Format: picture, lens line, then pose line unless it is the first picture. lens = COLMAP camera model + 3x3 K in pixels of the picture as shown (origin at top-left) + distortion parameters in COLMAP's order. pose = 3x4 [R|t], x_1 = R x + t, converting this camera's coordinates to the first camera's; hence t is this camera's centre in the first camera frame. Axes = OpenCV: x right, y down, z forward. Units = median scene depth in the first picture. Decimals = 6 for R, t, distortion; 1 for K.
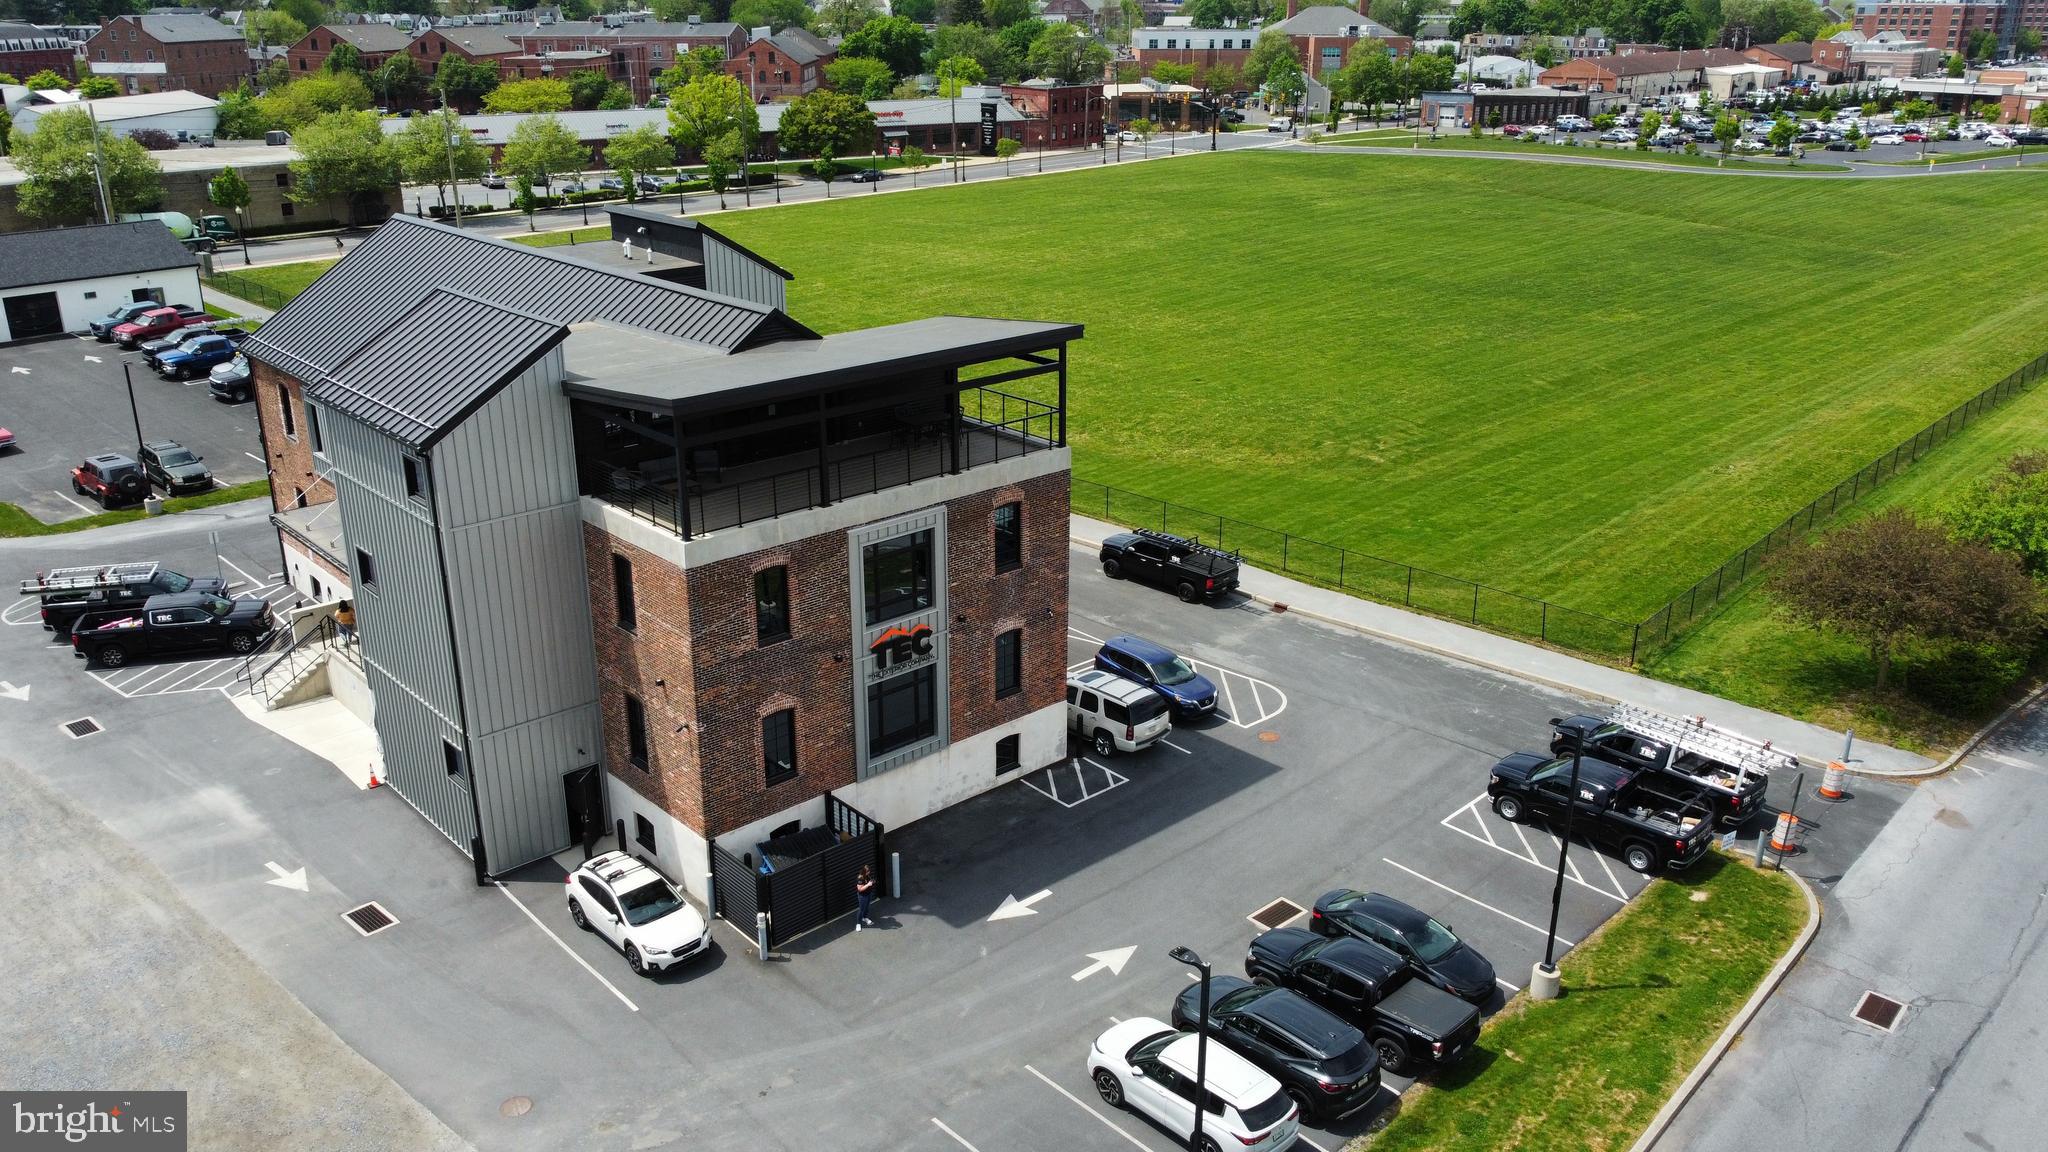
lens RADIAL K [[1548.2, 0, 1023.2], [0, 1548.2, 572.1], [0, 0, 1]] dist [0.000049, -0.012303]
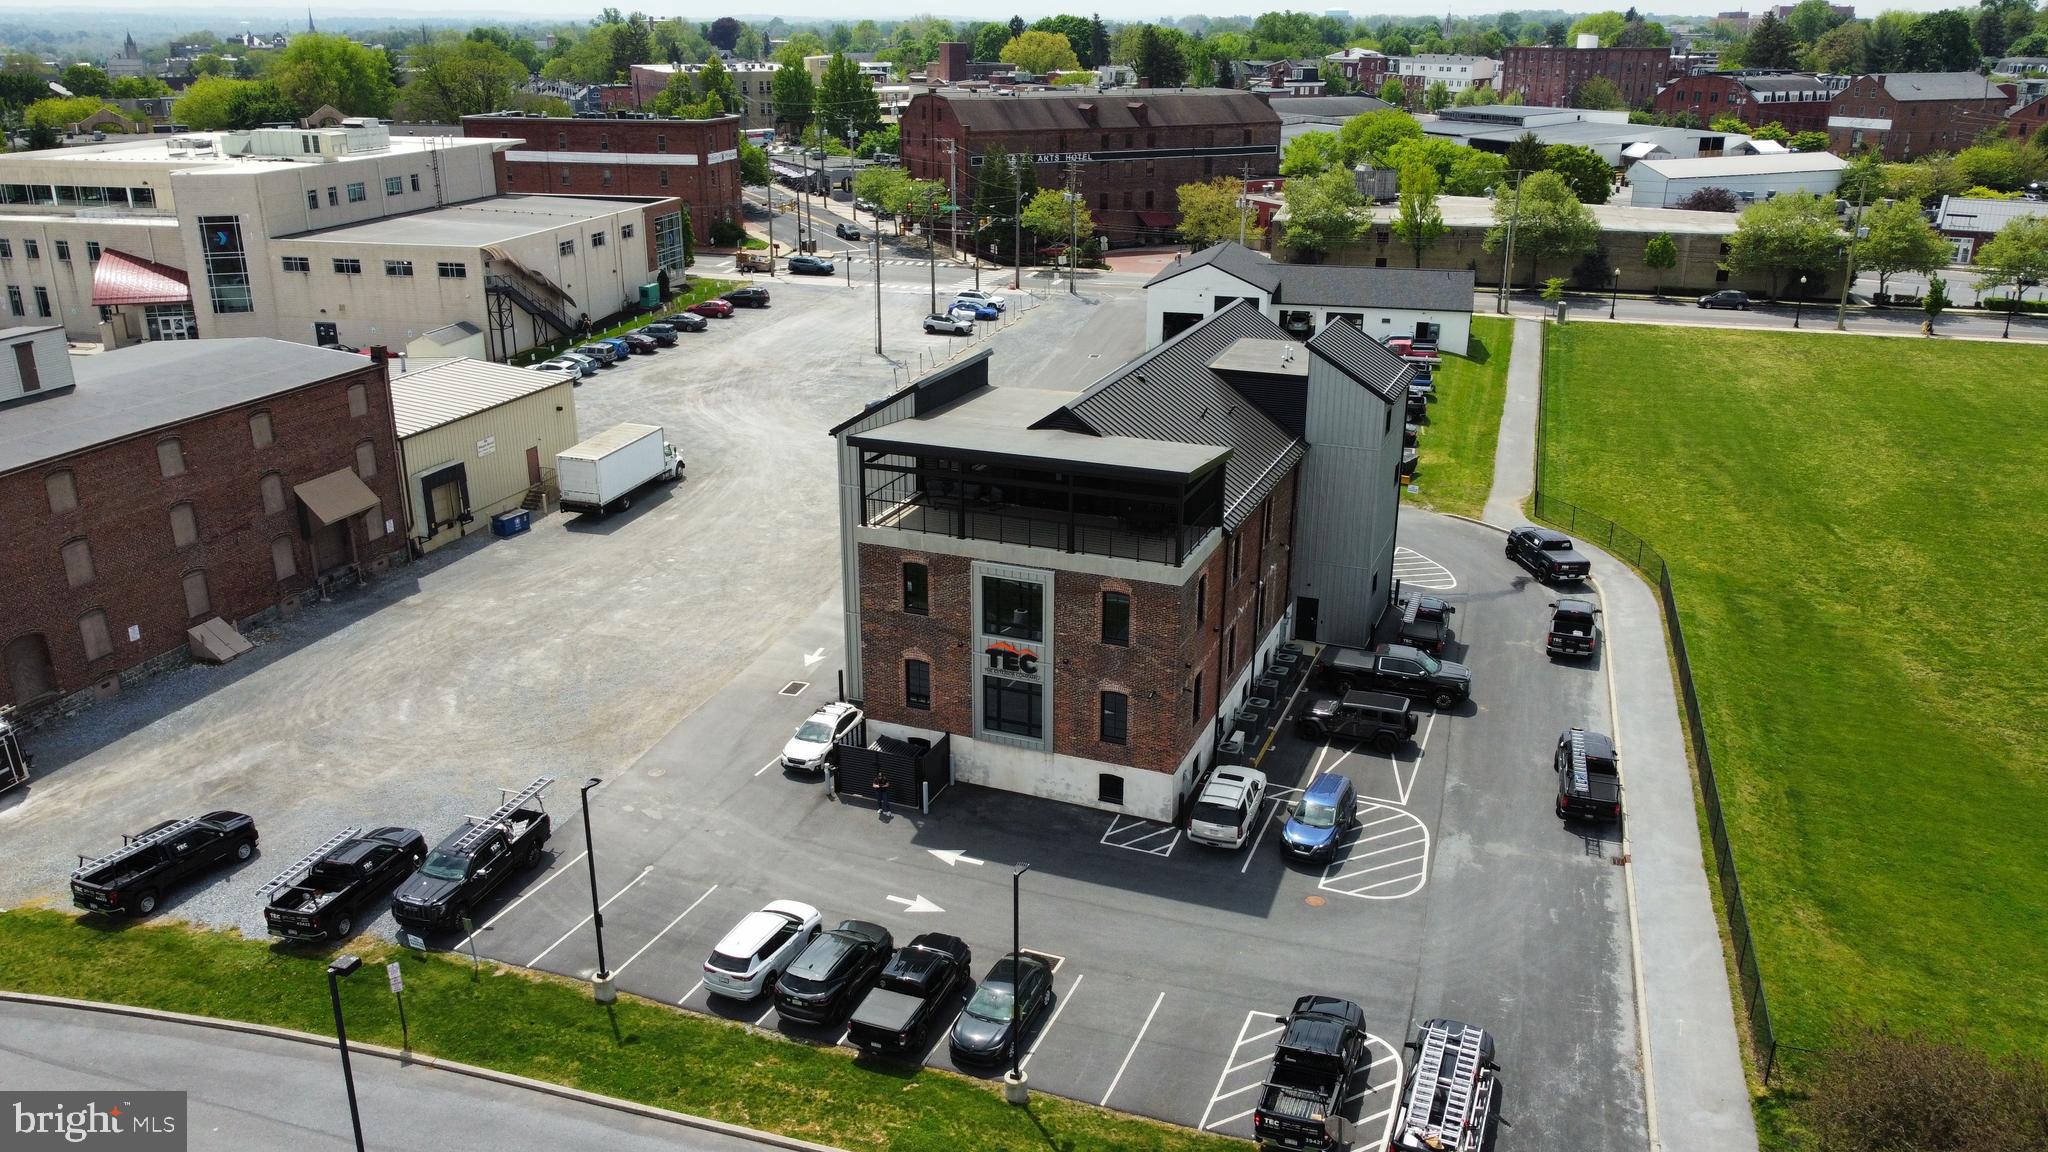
lens RADIAL K [[1548.2, 0, 1019.7], [0, 1548.2, 579.8], [0, 0, 1]] dist [0.000049, -0.012303]
pose [[0.427387, 0.305067, -0.851043, 1.067737], [-0.313644, 0.932916, 0.176905, -0.261830], [0.847920, 0.191318, 0.494398, 0.314253]]
